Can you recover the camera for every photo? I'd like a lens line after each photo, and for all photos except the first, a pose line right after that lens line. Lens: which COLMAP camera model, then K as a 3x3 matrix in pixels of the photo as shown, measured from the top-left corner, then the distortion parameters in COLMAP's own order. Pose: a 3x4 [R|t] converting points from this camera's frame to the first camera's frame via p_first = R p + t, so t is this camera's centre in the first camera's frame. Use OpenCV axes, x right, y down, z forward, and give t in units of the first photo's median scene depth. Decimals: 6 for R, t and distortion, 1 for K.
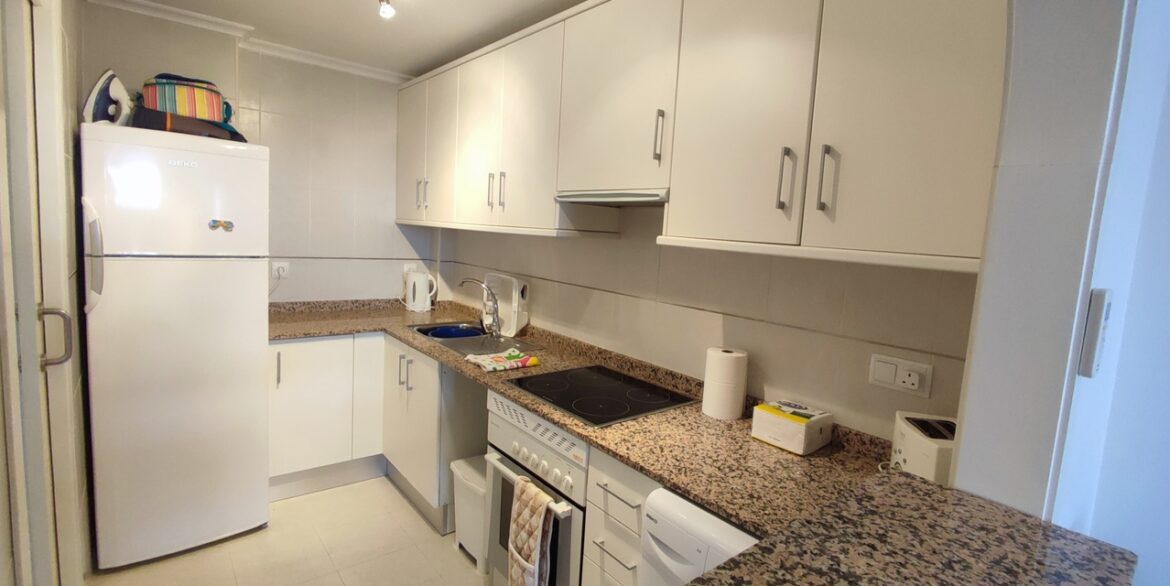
lens RADIAL K [[536.4, 0, 591.3], [0, 536.4, 286.7], [0, 0, 1]] dist [-0.004109, -0.001020]
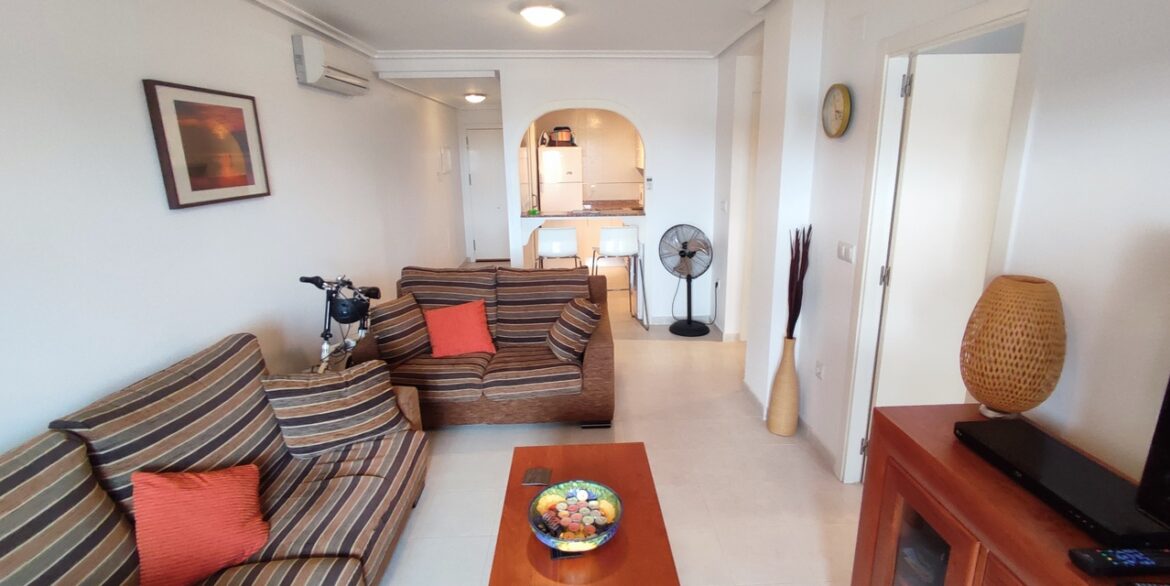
lens RADIAL K [[533.7, 0, 594.0], [0, 533.7, 284.6], [0, 0, 1]] dist [-0.000686, 0.000362]
pose [[0.792332, 0.073262, -0.605675, 1.576263], [-0.002347, 0.993122, 0.117057, 0.196960], [0.610086, -0.091327, 0.787055, -1.671791]]
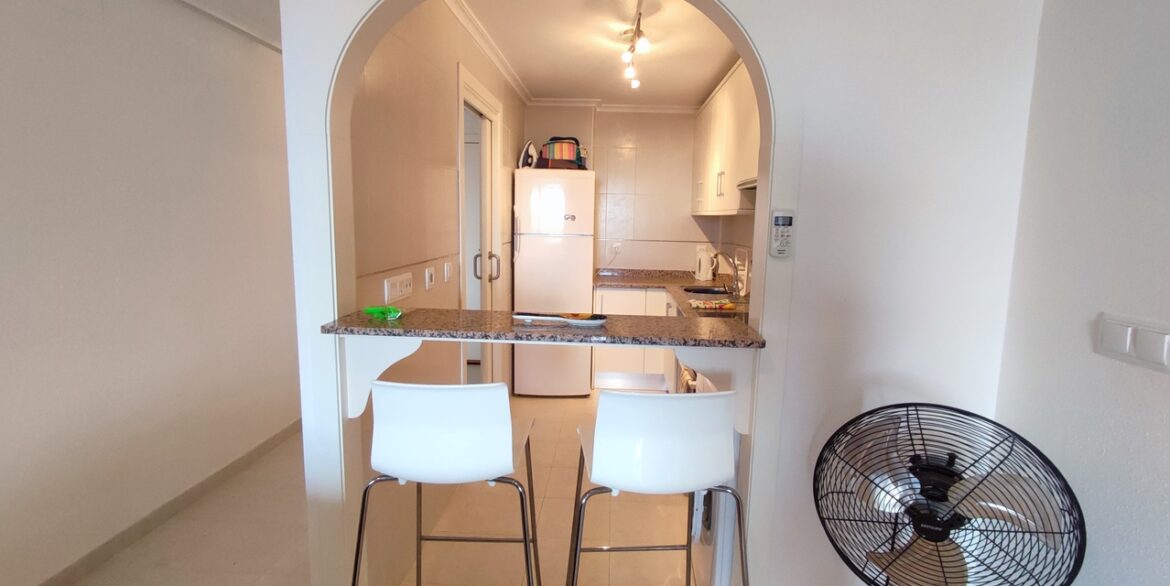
lens RADIAL K [[533.7, 0, 594.0], [0, 533.7, 284.6], [0, 0, 1]] dist [-0.000686, 0.000362]
pose [[0.746621, 0.038752, -0.664120, 0.593340], [-0.045410, 0.998942, 0.007238, 0.097737], [0.663698, 0.024754, 0.747591, -0.295183]]
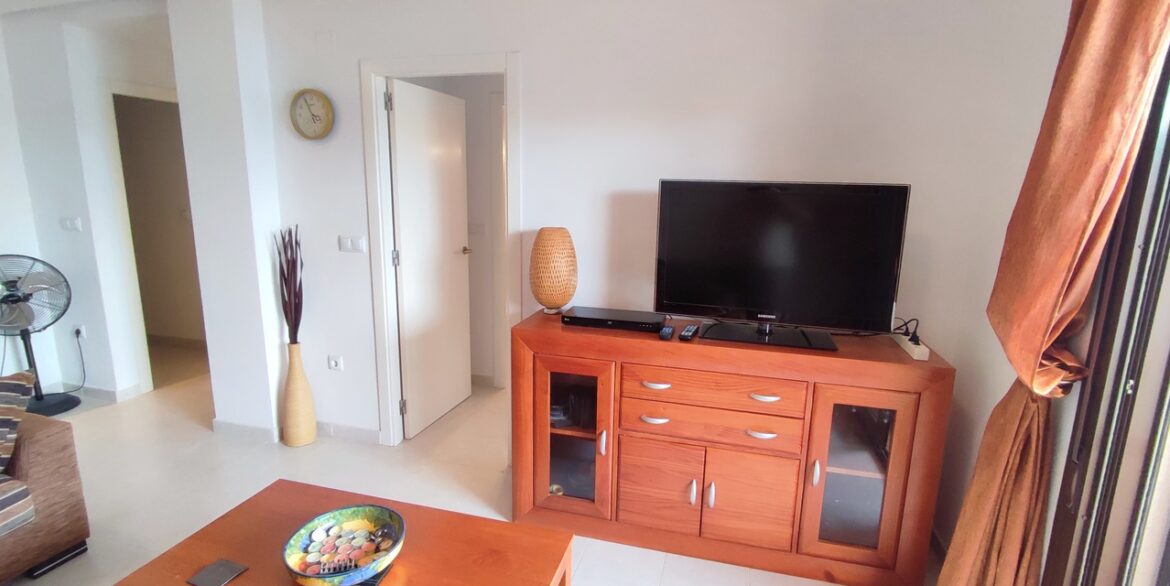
lens RADIAL K [[536.4, 0, 591.3], [0, 536.4, 286.7], [0, 0, 1]] dist [-0.004109, -0.001020]
pose [[0.819515, -0.150620, 0.552909, 1.001153], [0.092237, 0.986930, 0.132141, 0.249530], [-0.565585, -0.057293, 0.822697, -1.812889]]
